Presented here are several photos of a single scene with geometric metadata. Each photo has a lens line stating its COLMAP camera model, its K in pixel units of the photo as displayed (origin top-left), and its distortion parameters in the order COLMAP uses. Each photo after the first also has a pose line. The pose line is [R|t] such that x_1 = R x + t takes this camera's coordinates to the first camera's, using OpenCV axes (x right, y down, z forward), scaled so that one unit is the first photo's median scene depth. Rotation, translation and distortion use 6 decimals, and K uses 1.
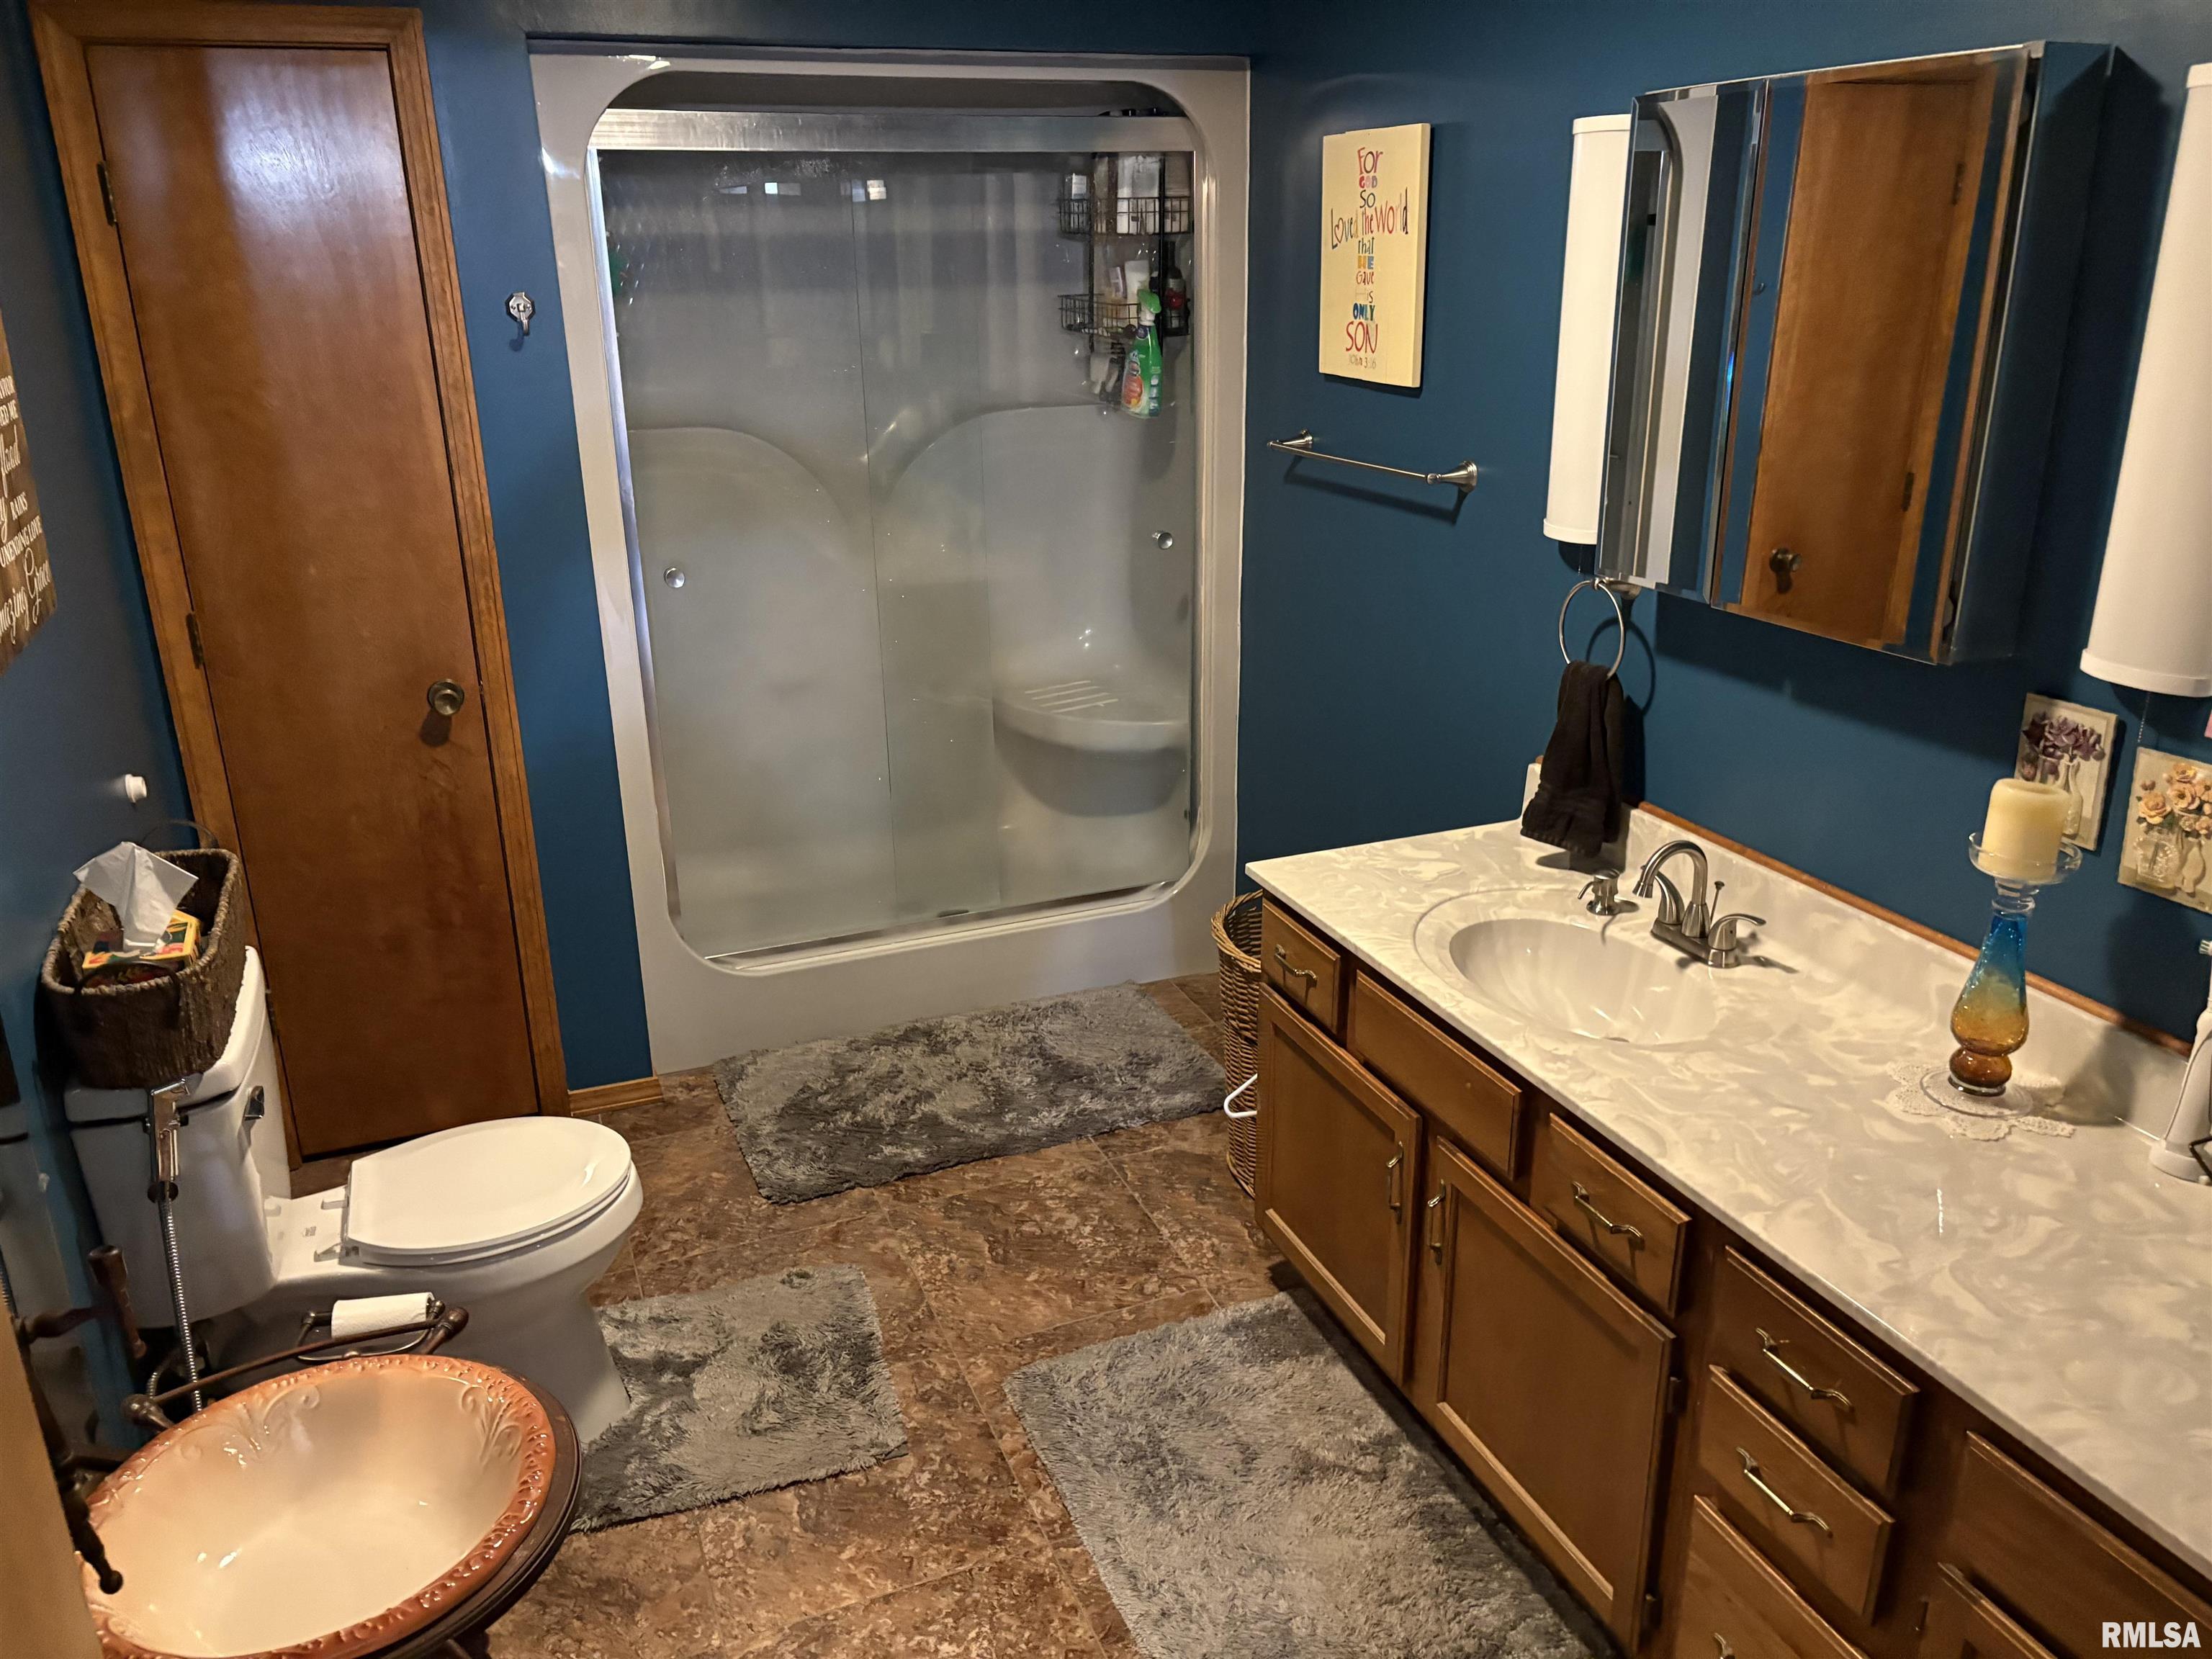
lens RADIAL K [[1665.3, 0, 1086.5], [0, 1665.3, 783.9], [0, 0, 1]] dist [0.055762, -0.064757]
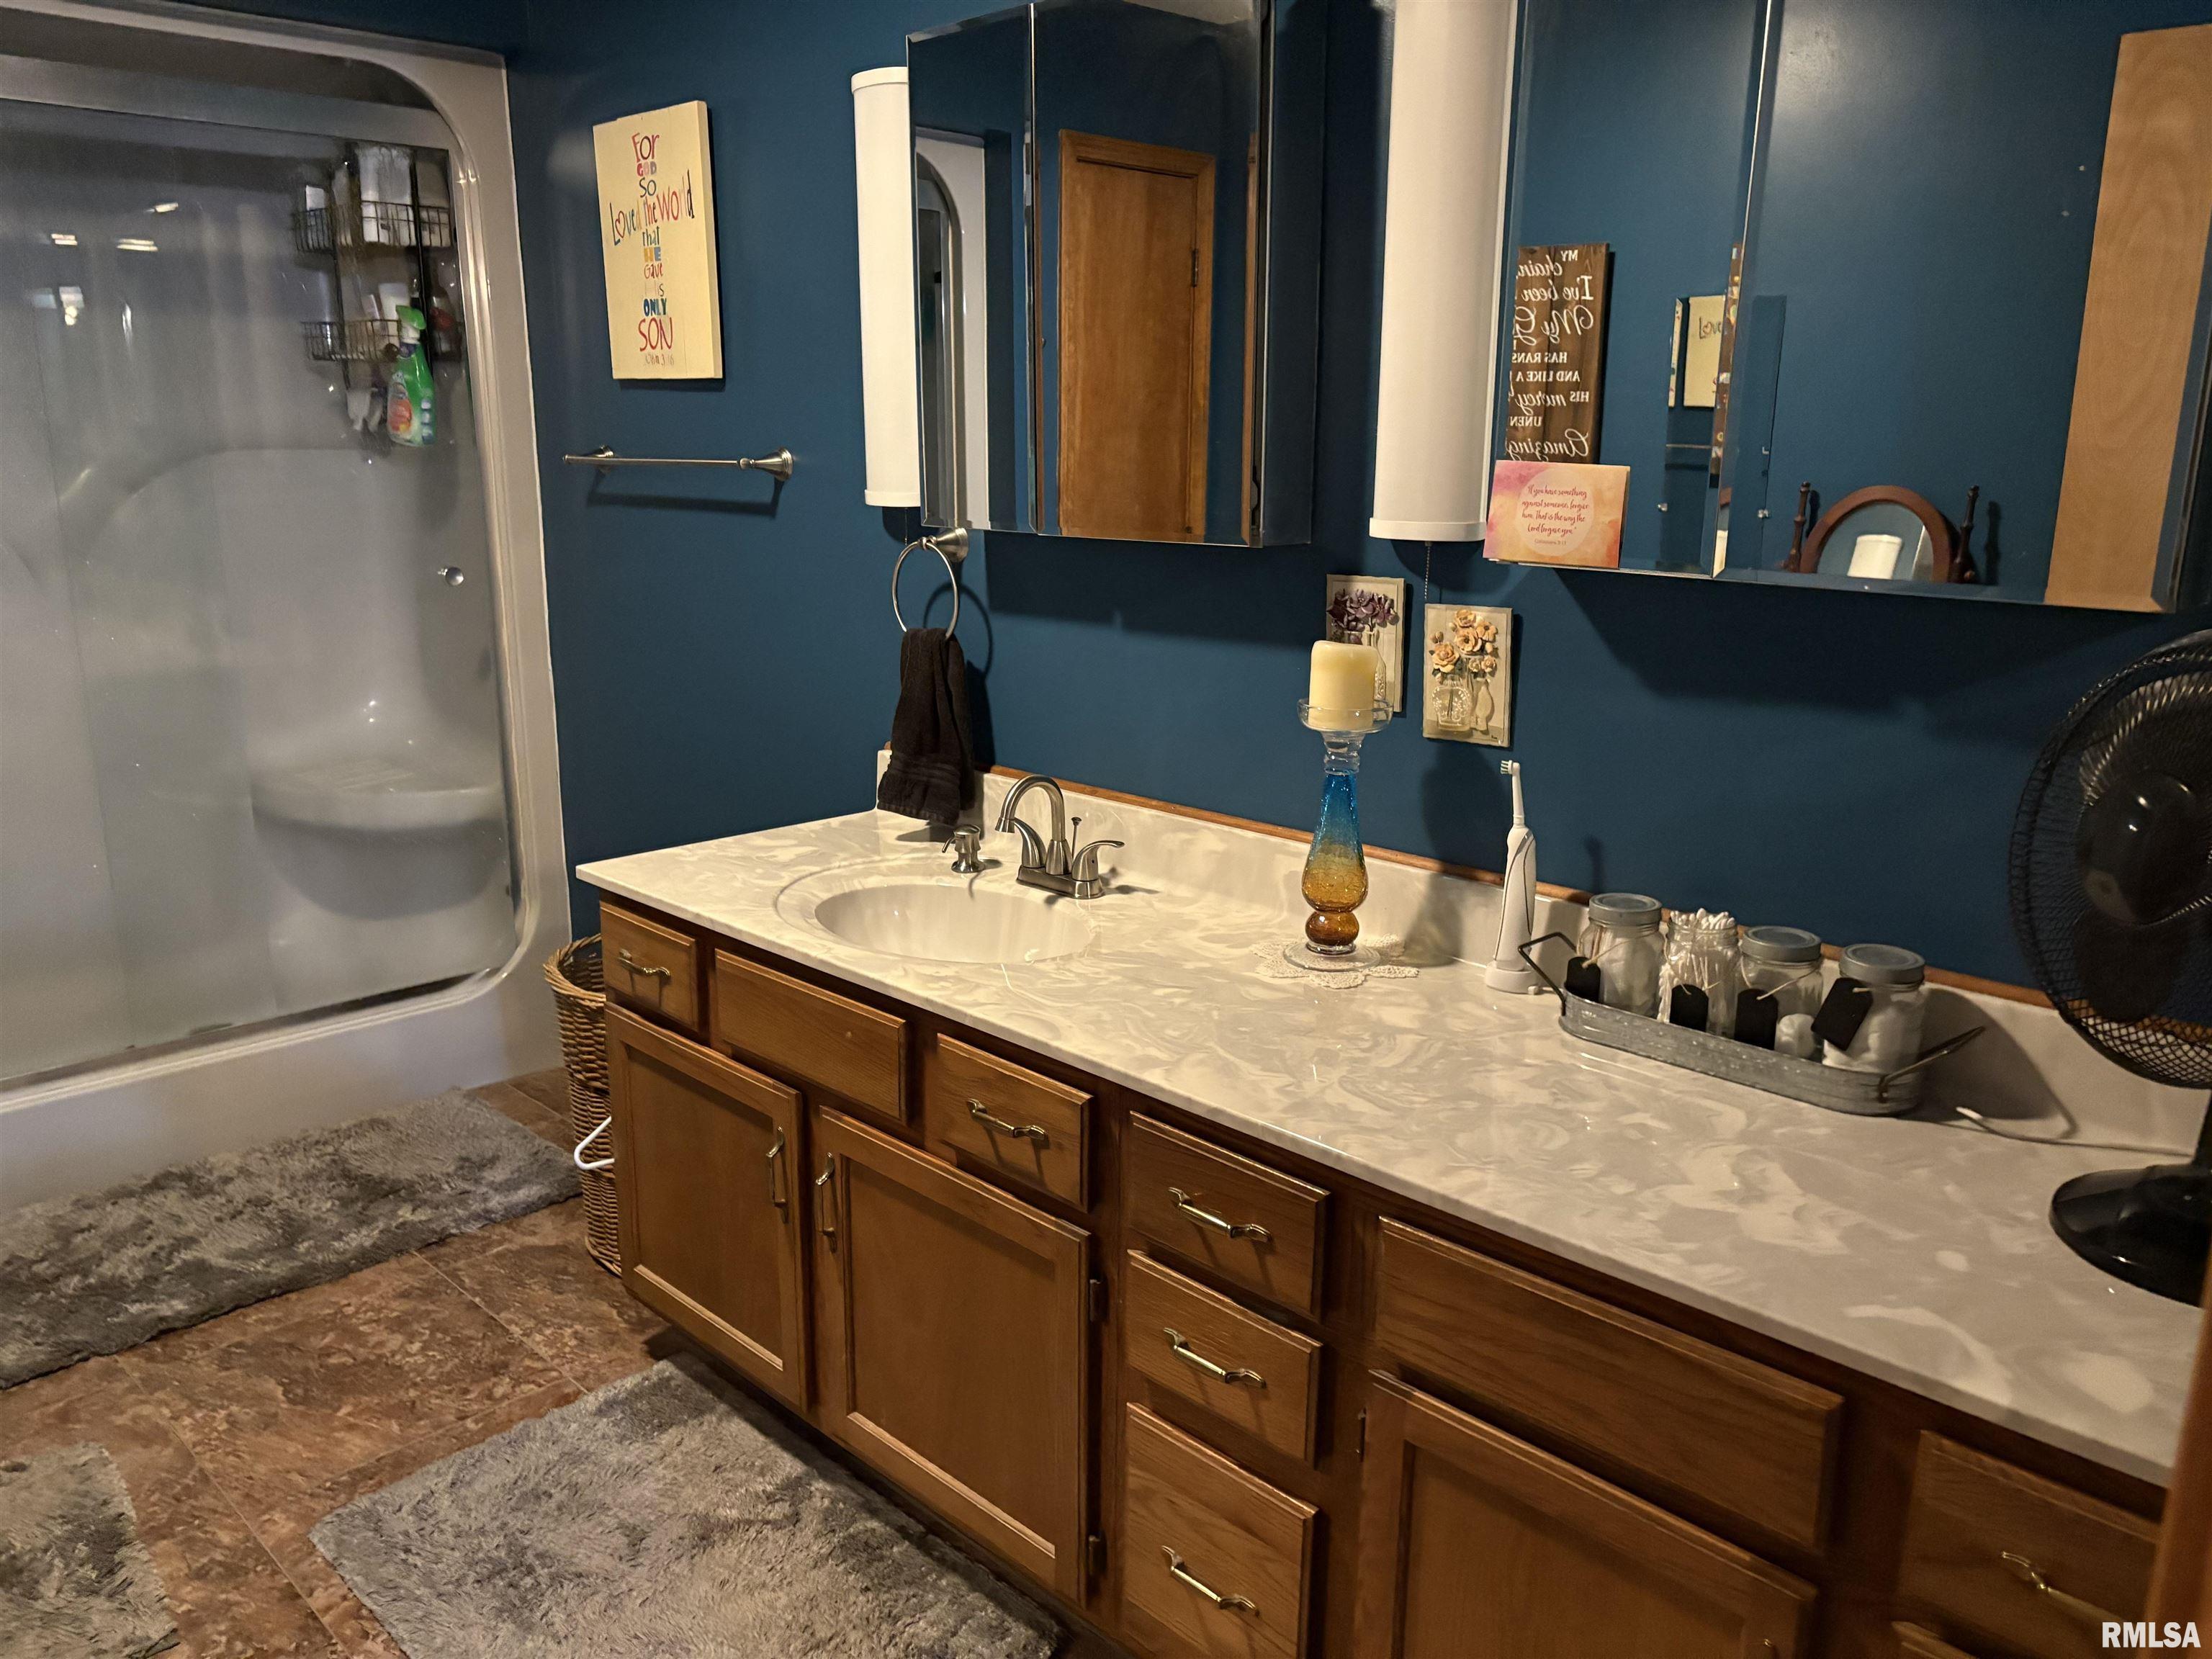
lens RADIAL K [[1665.3, 0, 1102.6], [0, 1665.3, 831.9], [0, 0, 1]] dist [0.055762, -0.064757]
pose [[0.917994, -0.074458, 0.389542, 0.008468], [0.112039, 0.990898, -0.074628, 0.130300], [-0.380439, 0.112151, 0.917980, 0.087368]]
